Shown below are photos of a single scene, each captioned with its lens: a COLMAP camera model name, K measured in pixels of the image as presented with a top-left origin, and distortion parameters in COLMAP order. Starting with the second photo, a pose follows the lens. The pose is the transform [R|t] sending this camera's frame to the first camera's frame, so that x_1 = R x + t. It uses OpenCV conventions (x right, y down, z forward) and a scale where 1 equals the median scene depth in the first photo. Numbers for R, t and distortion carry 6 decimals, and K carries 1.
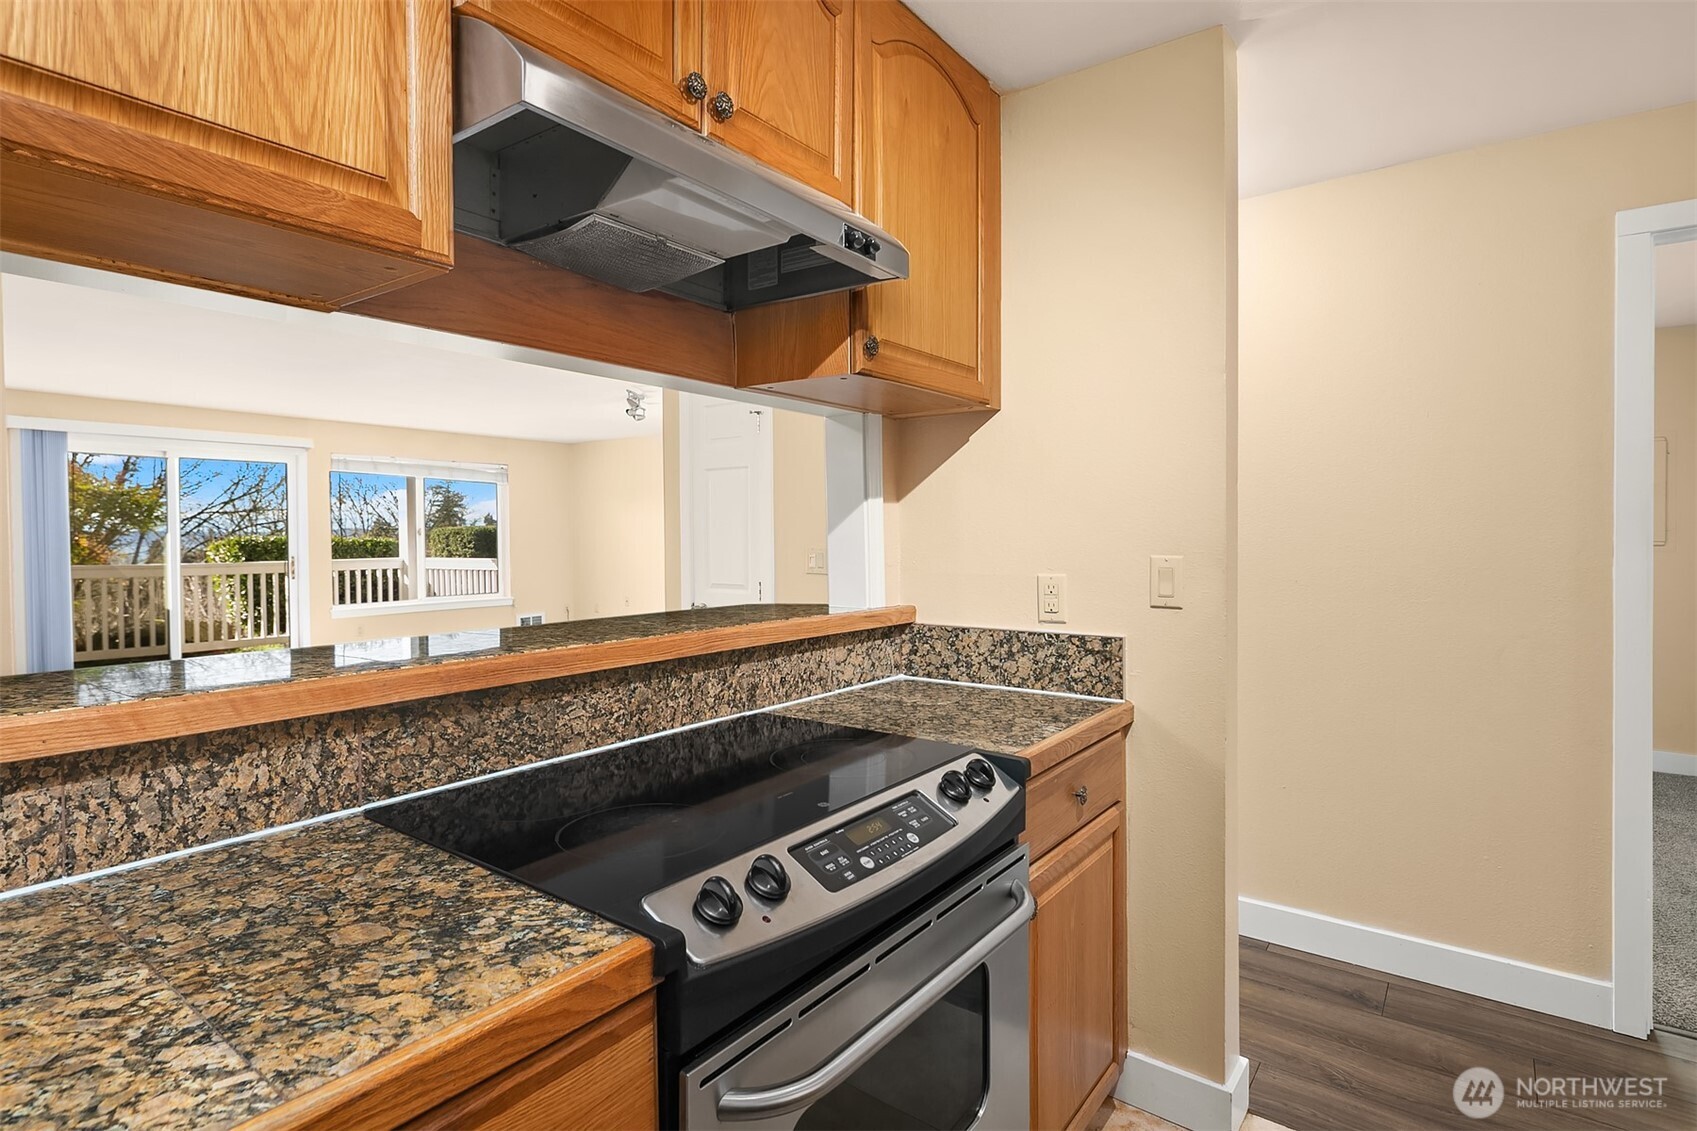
lens RADIAL K [[844.0, 0, 844.1], [0, 844.0, 551.7], [0, 0, 1]] dist [0.000193, -0.000893]
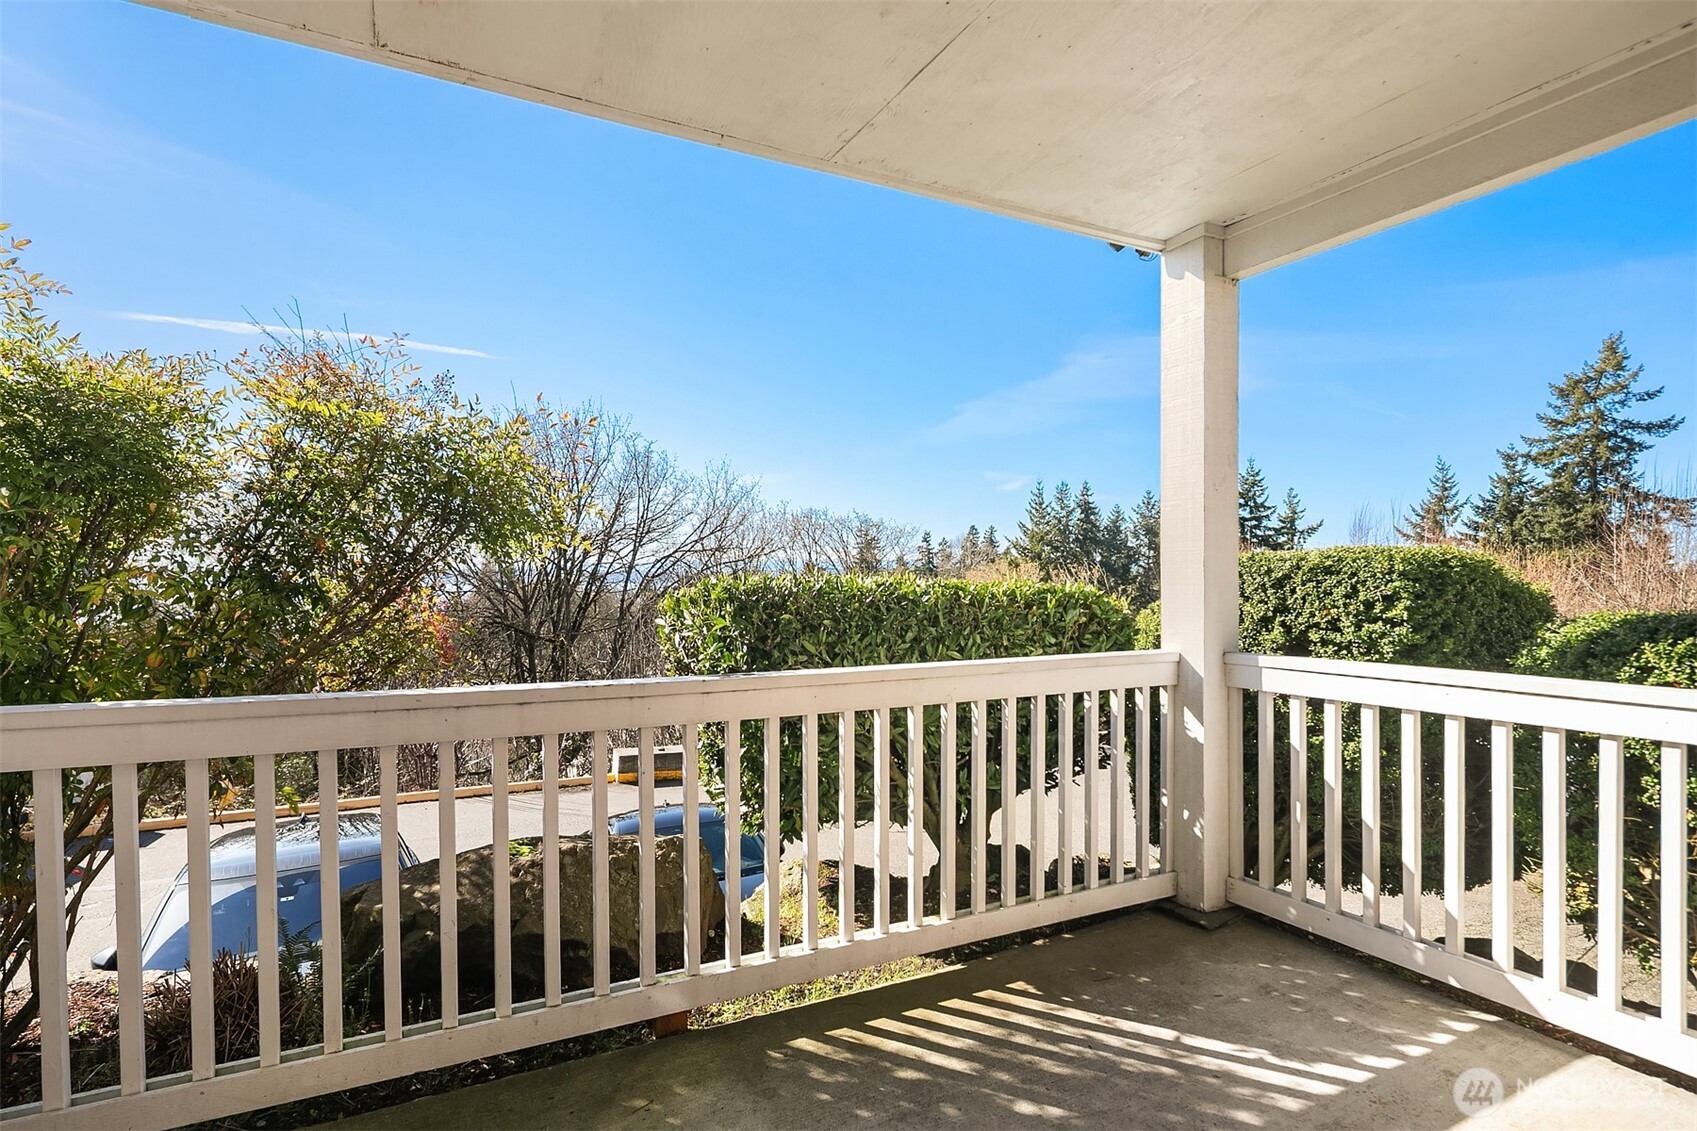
lens RADIAL K [[844.0, 0, 840.0], [0, 844.0, 570.6], [0, 0, 1]] dist [0.000193, -0.000893]
pose [[0.895222, 0.004854, -0.445594, -0.499234], [-0.016962, 0.999587, -0.023188, -0.012001], [0.445298, 0.028317, 0.894935, 0.679212]]
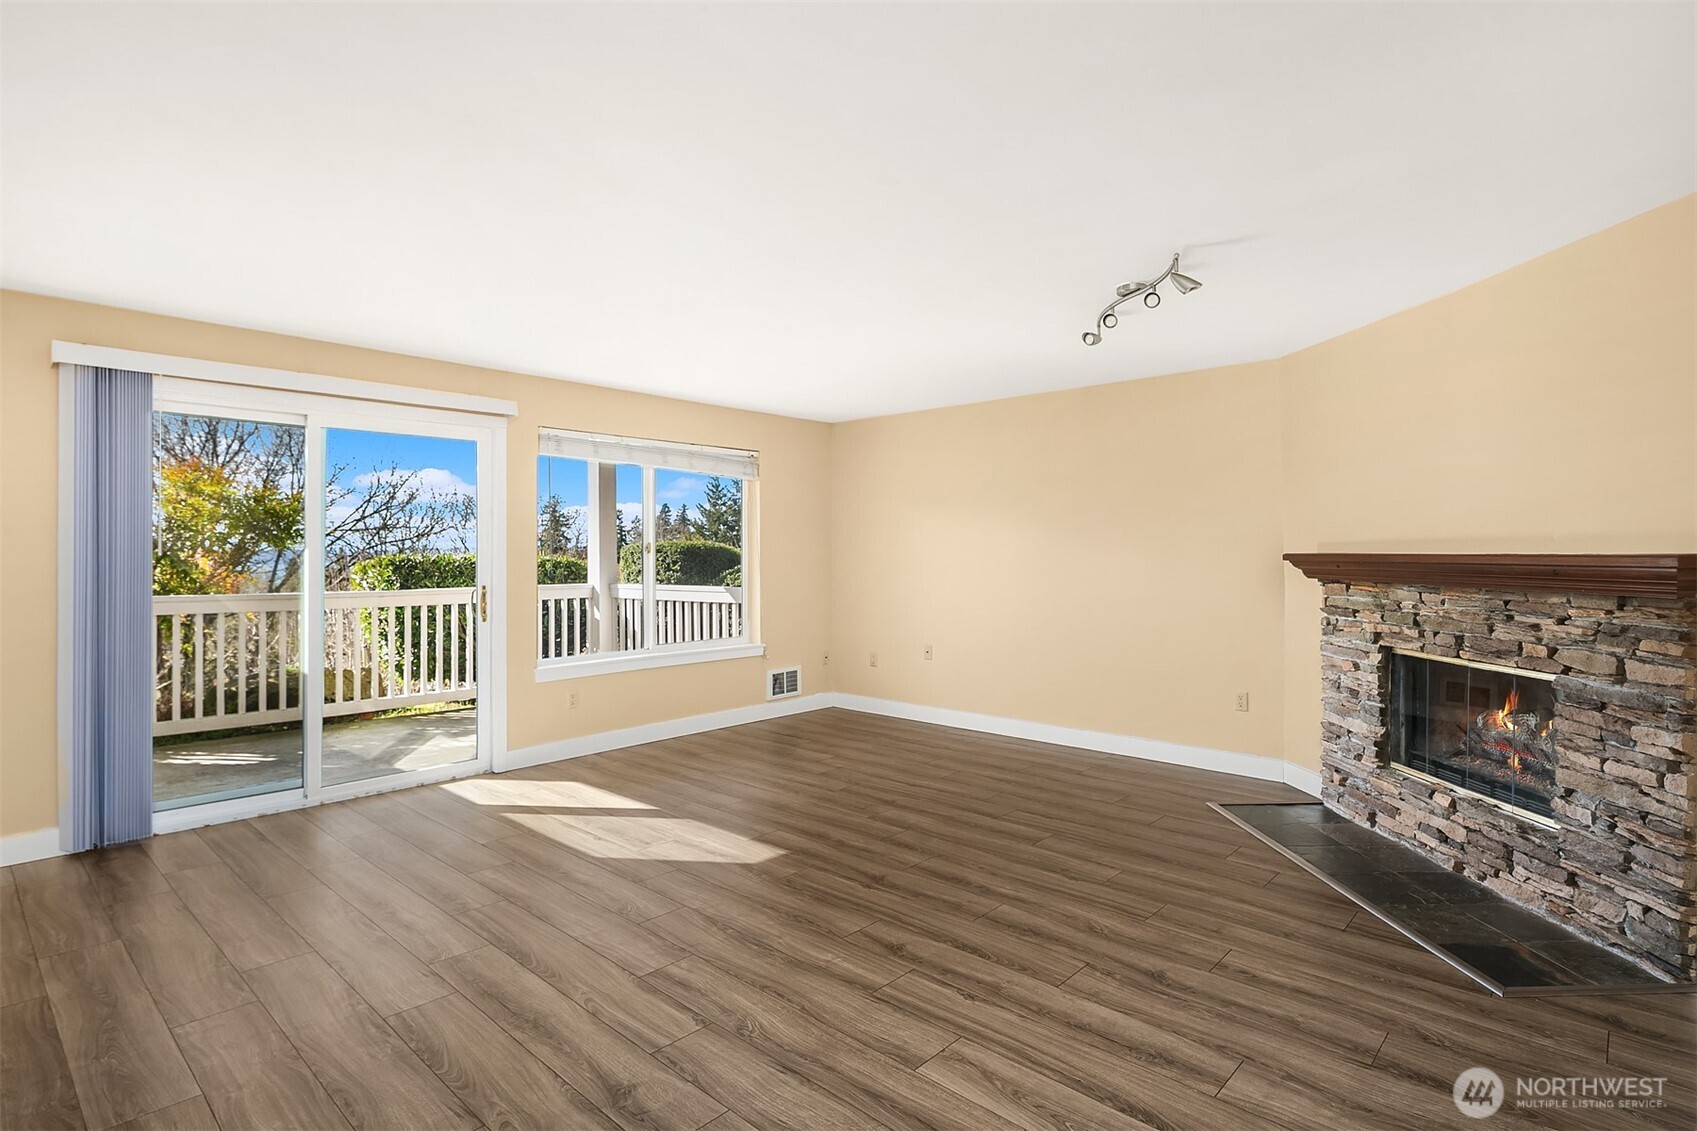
lens RADIAL K [[844.0, 0, 820.8], [0, 844.0, 549.4], [0, 0, 1]] dist [0.000193, -0.000893]
pose [[0.992078, 0.002518, -0.125596, -0.229365], [-0.005779, 0.999655, -0.025605, -0.004782], [0.125488, 0.026128, 0.991751, 0.284617]]
